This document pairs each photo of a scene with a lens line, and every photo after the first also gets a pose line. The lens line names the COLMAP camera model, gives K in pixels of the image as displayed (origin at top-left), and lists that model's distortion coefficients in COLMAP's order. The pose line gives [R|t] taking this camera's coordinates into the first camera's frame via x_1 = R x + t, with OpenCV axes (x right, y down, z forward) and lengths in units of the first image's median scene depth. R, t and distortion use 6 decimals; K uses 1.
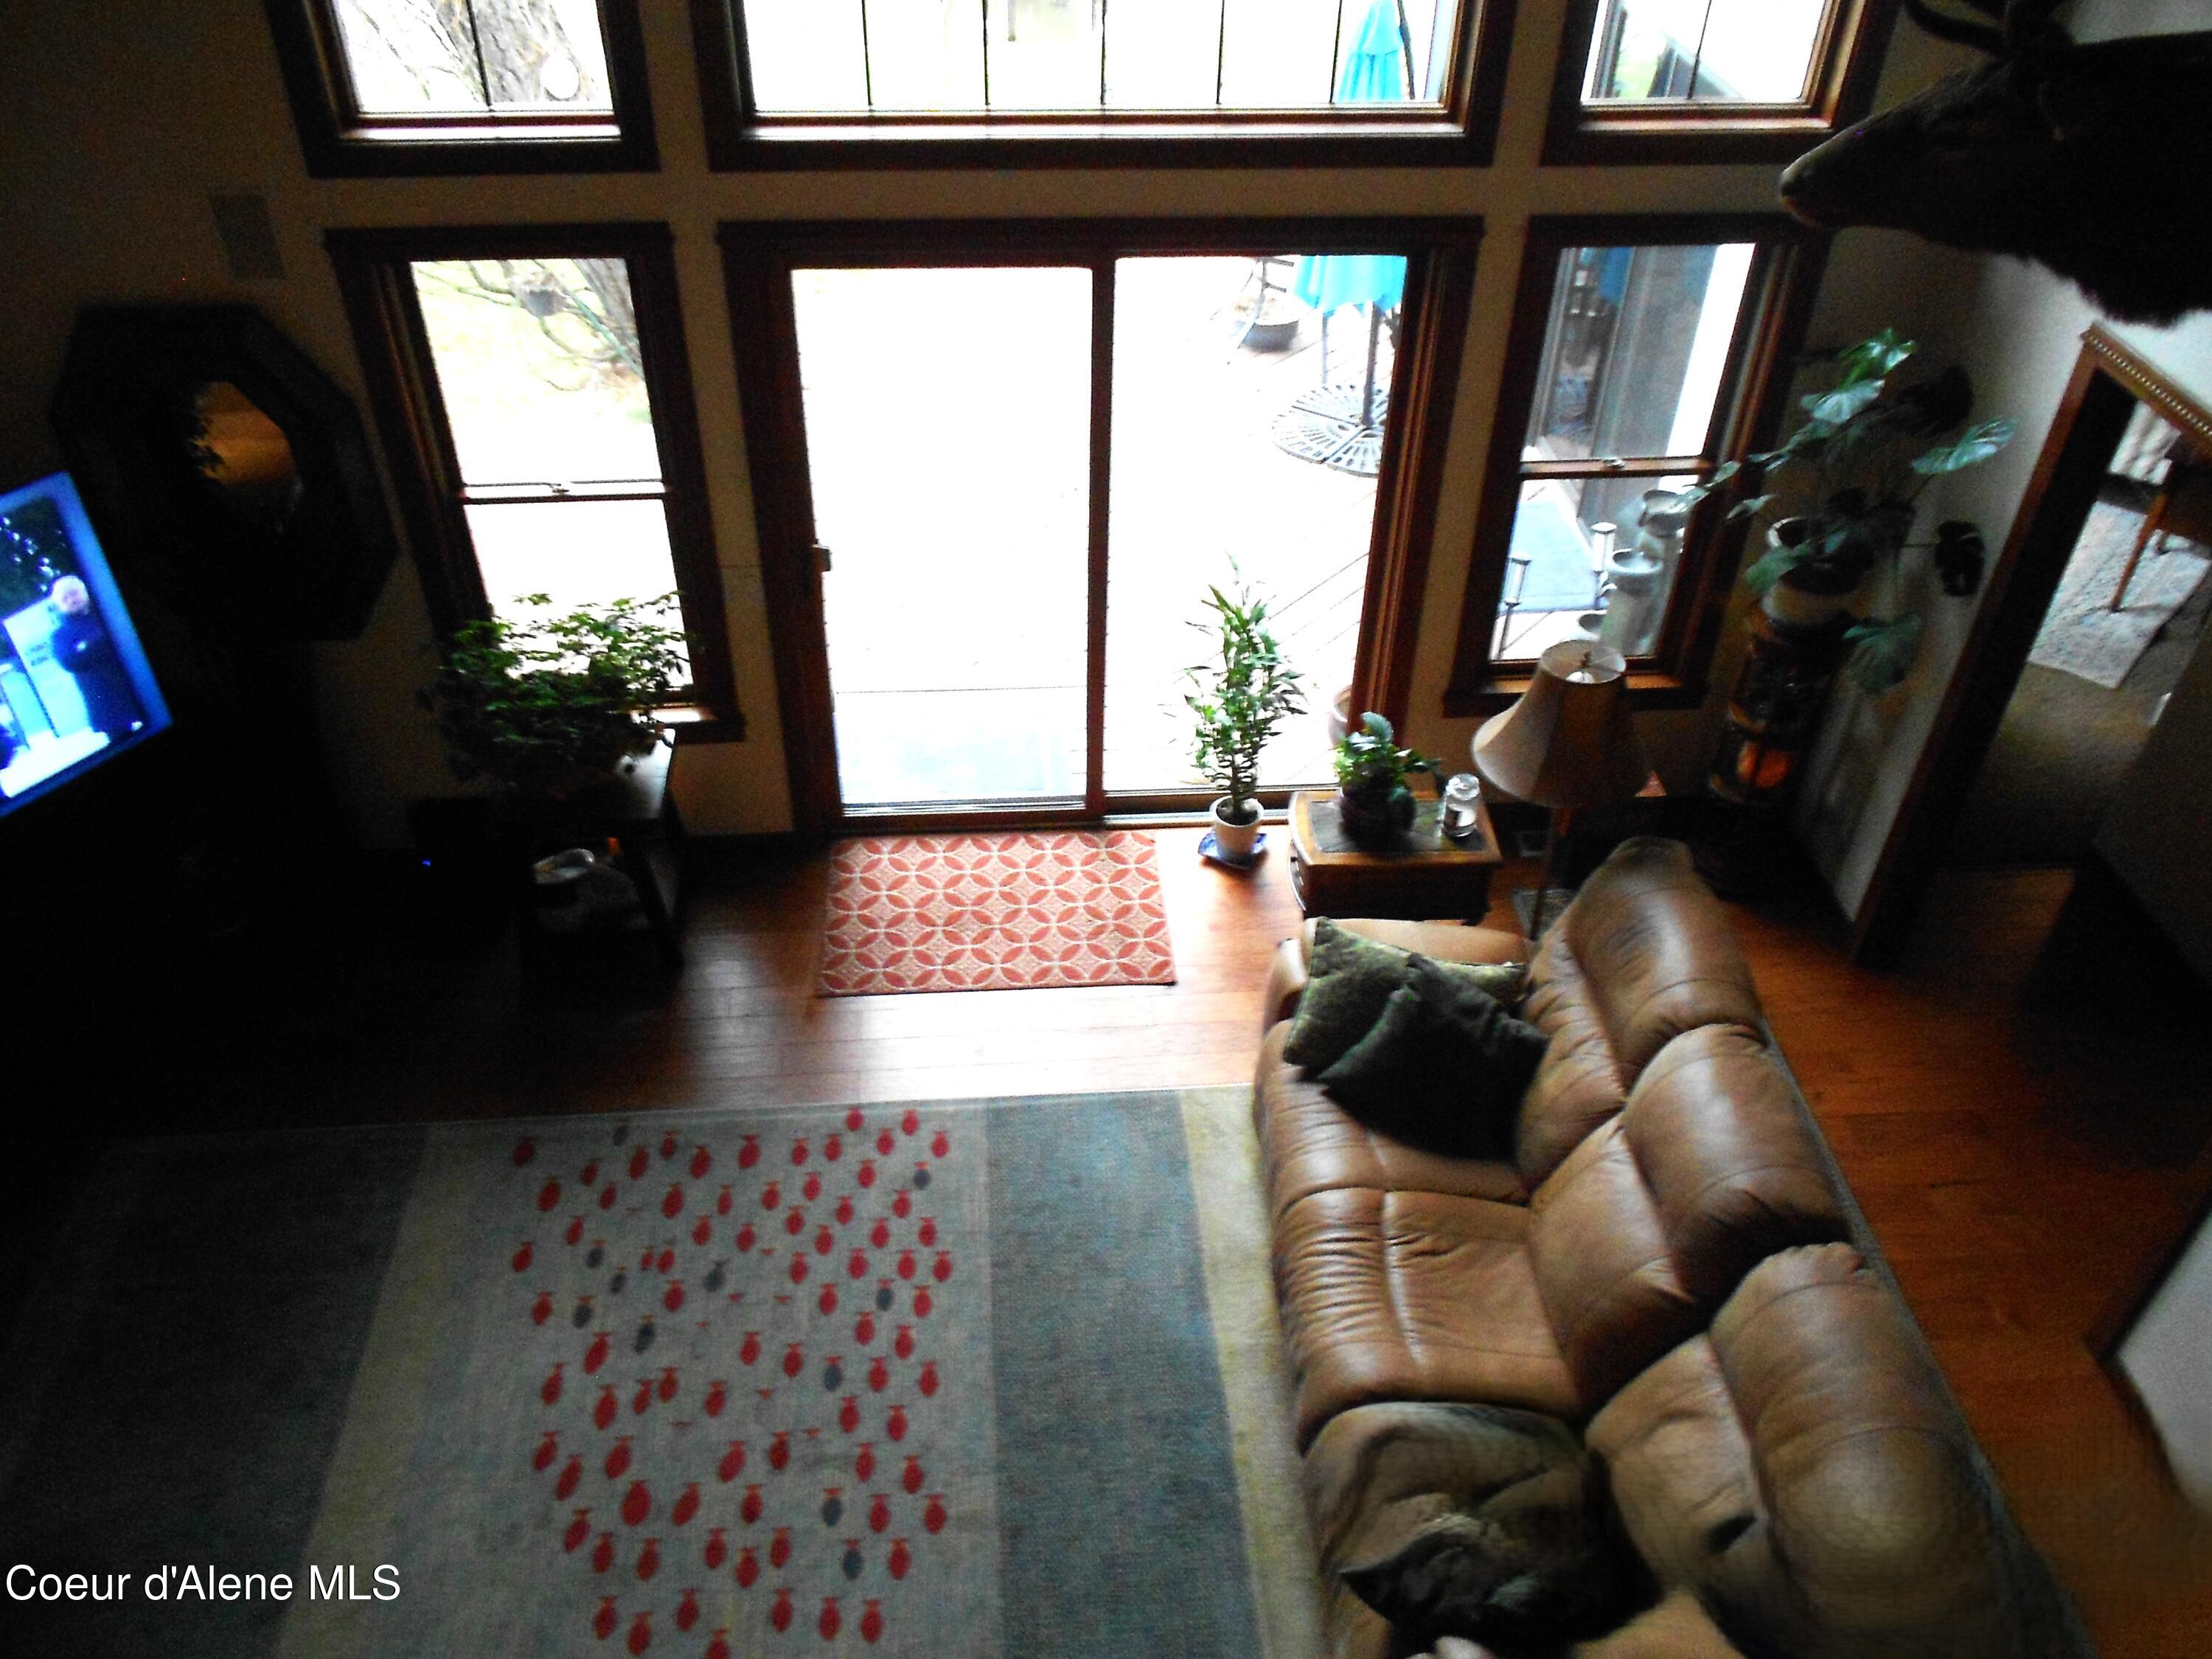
lens RADIAL K [[1708.8, 0, 1105.1], [0, 1708.8, 851.9], [0, 0, 1]] dist [-0.003295, 0.009645]
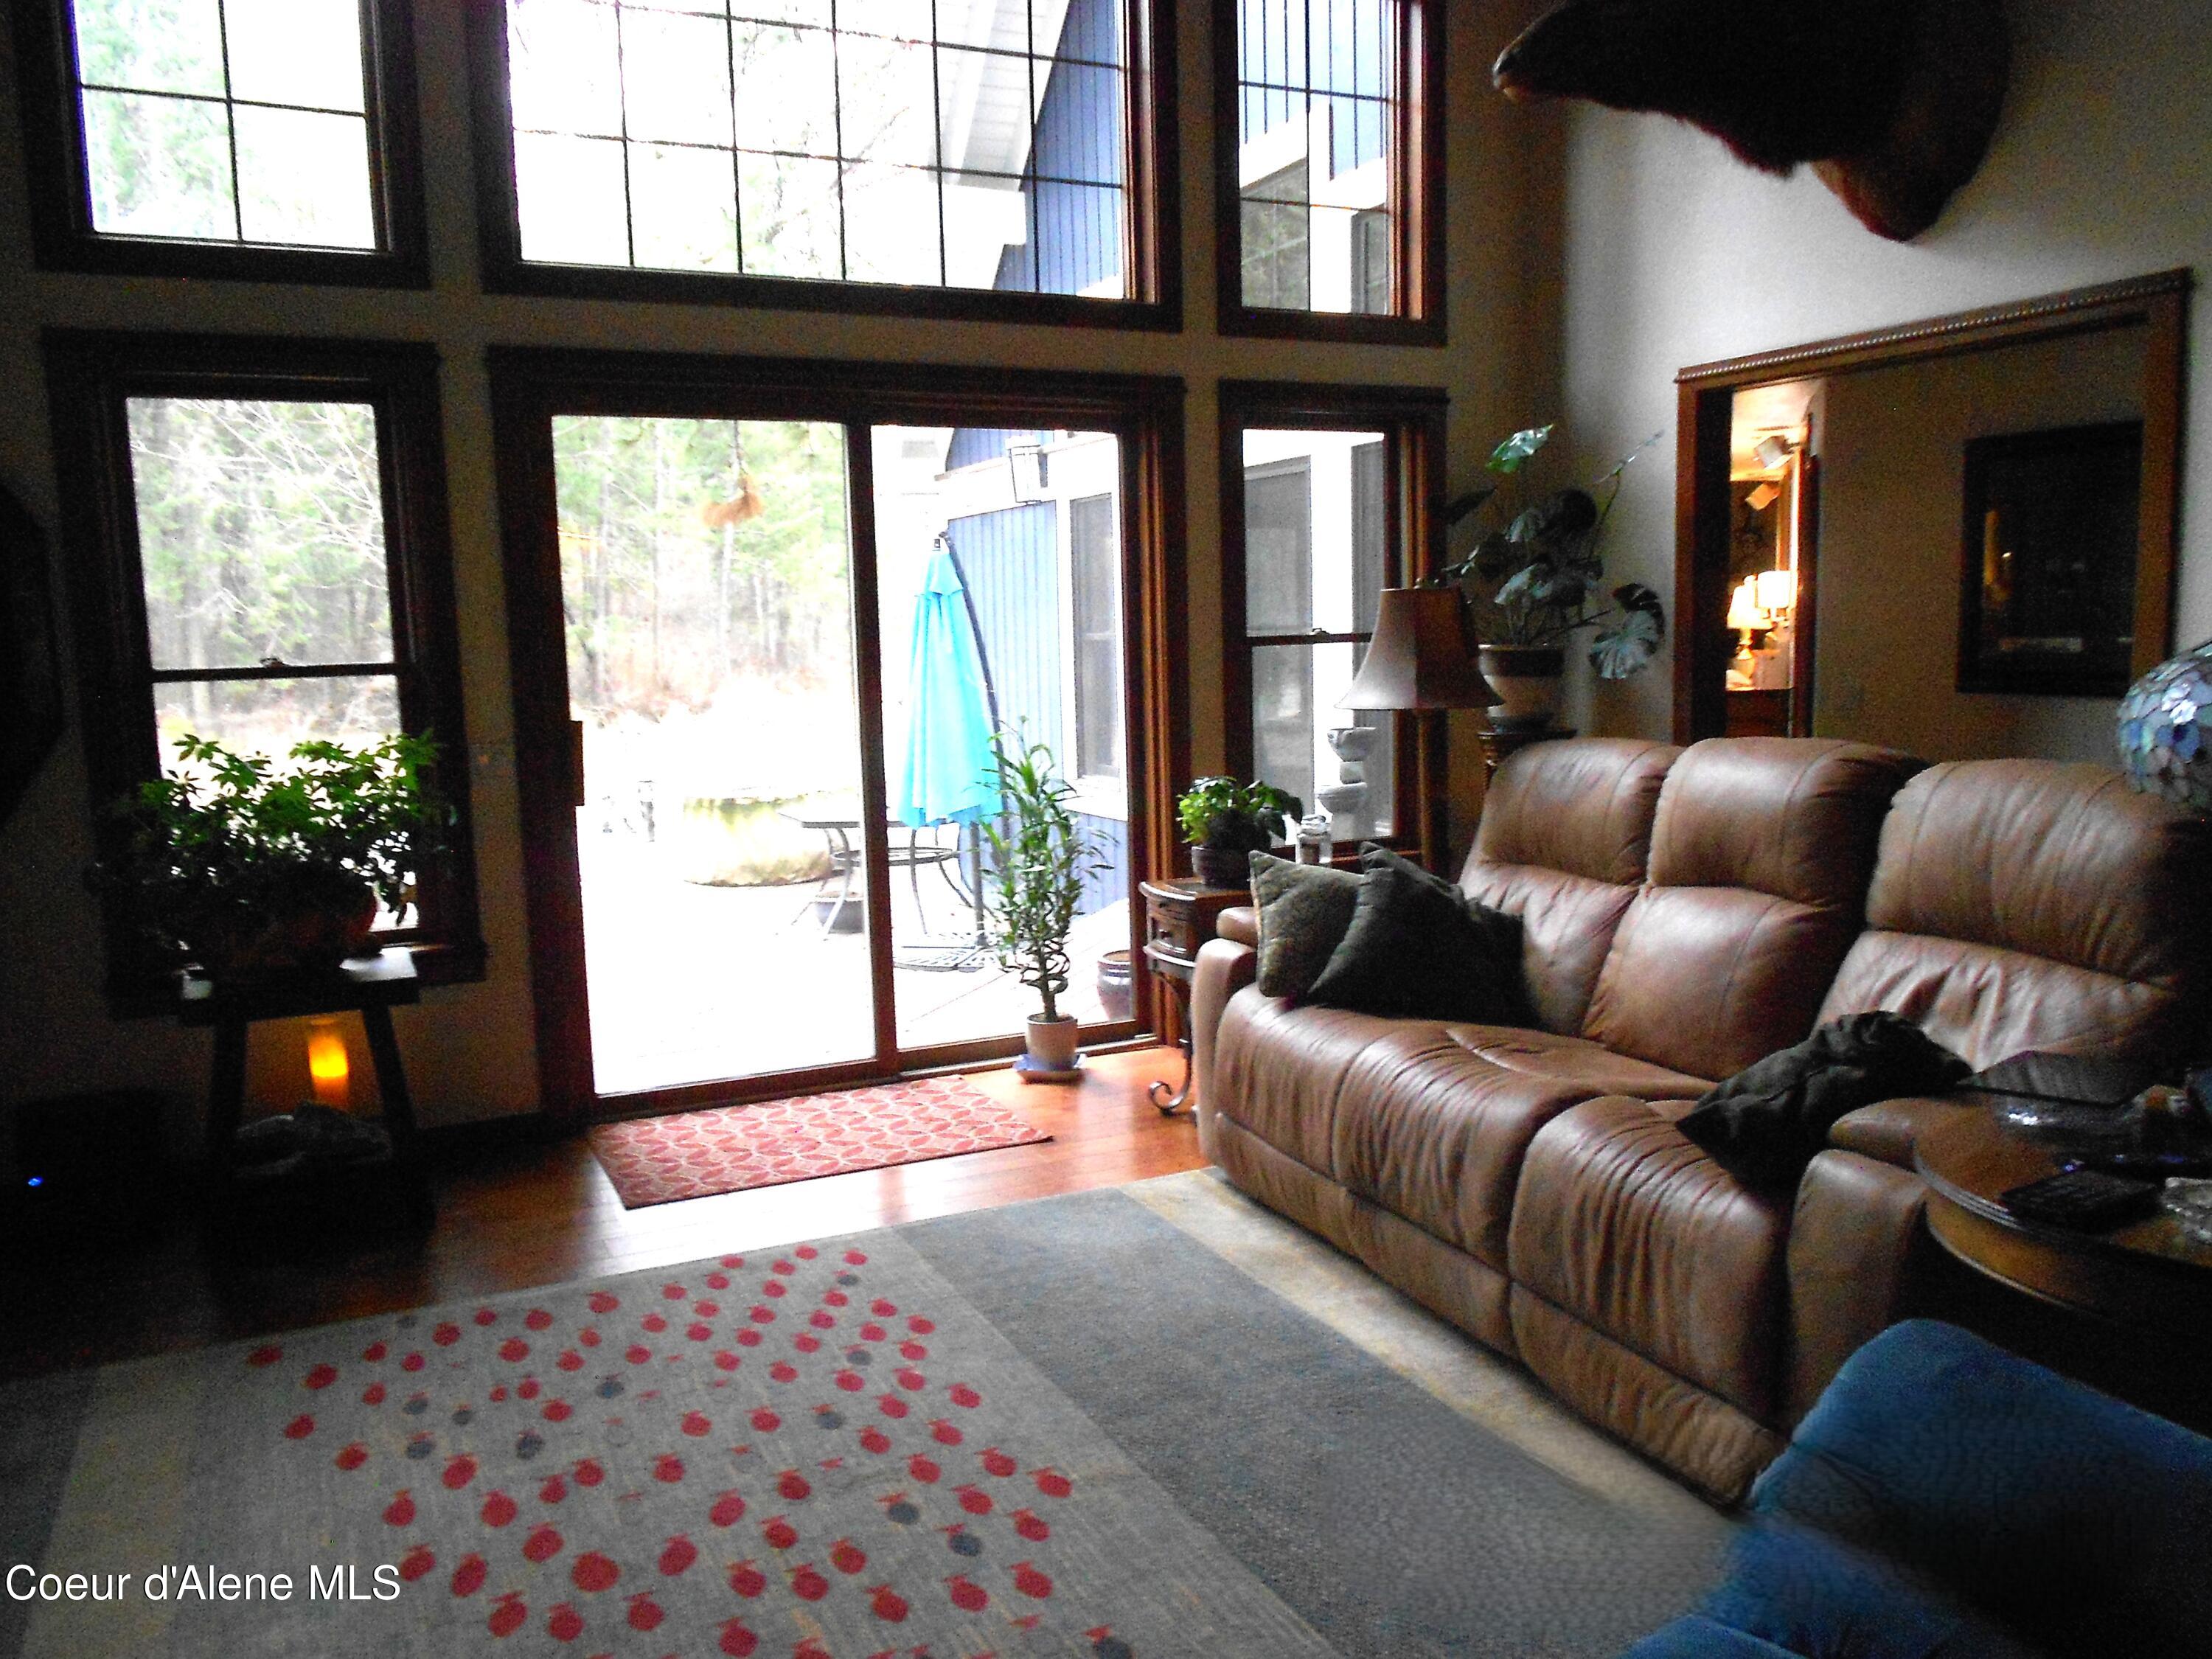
lens RADIAL K [[1708.8, 0, 1096.5], [0, 1708.8, 836.9], [0, 0, 1]] dist [-0.003295, 0.009645]
pose [[0.936759, -0.090694, 0.338019, -0.241669], [0.258943, 0.829360, -0.495086, 0.430365], [-0.235438, 0.551304, 0.800395, 0.259550]]
